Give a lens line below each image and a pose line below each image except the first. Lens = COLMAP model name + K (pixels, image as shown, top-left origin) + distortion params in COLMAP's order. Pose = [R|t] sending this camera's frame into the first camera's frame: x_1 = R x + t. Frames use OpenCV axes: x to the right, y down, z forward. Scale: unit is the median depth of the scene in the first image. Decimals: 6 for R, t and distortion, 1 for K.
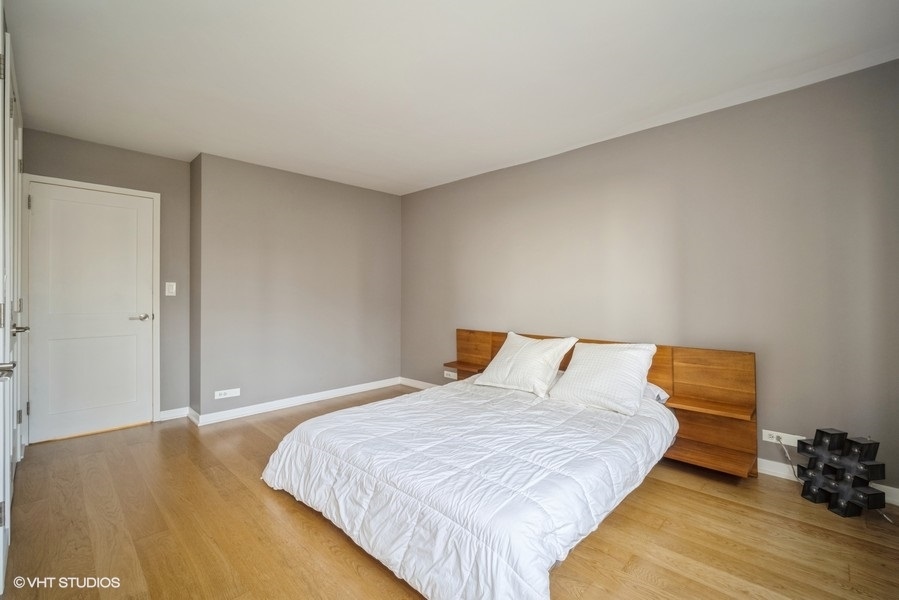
lens RADIAL K [[397.9, 0, 445.3], [0, 397.9, 292.9], [0, 0, 1]] dist [-0.003389, -0.000090]
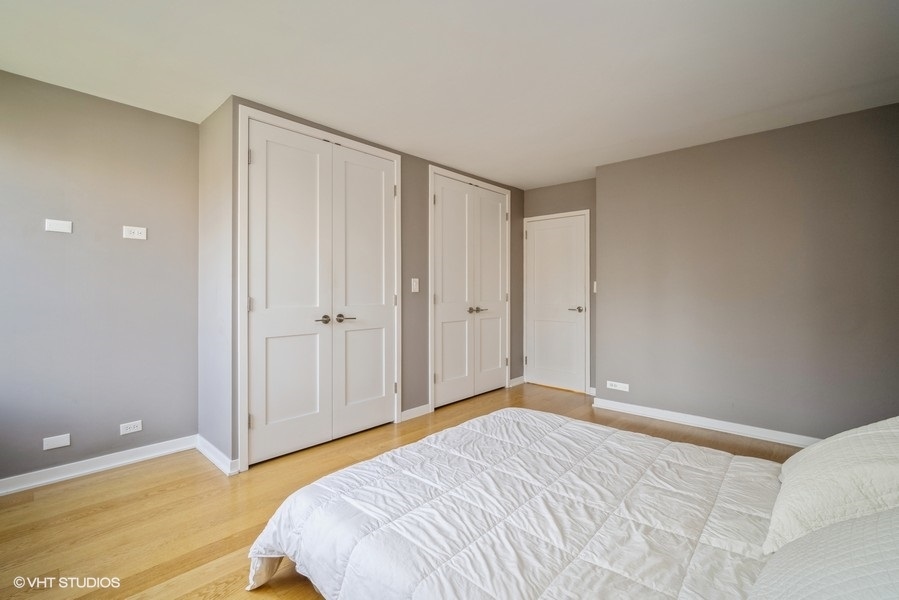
lens RADIAL K [[397.9, 0, 445.3], [0, 397.9, 292.9], [0, 0, 1]] dist [-0.003389, -0.000090]
pose [[0.022128, 0.007232, -0.999729, 0.971615], [0.001959, 0.999972, 0.007277, -0.002955], [0.999753, -0.002119, 0.022113, 1.030682]]
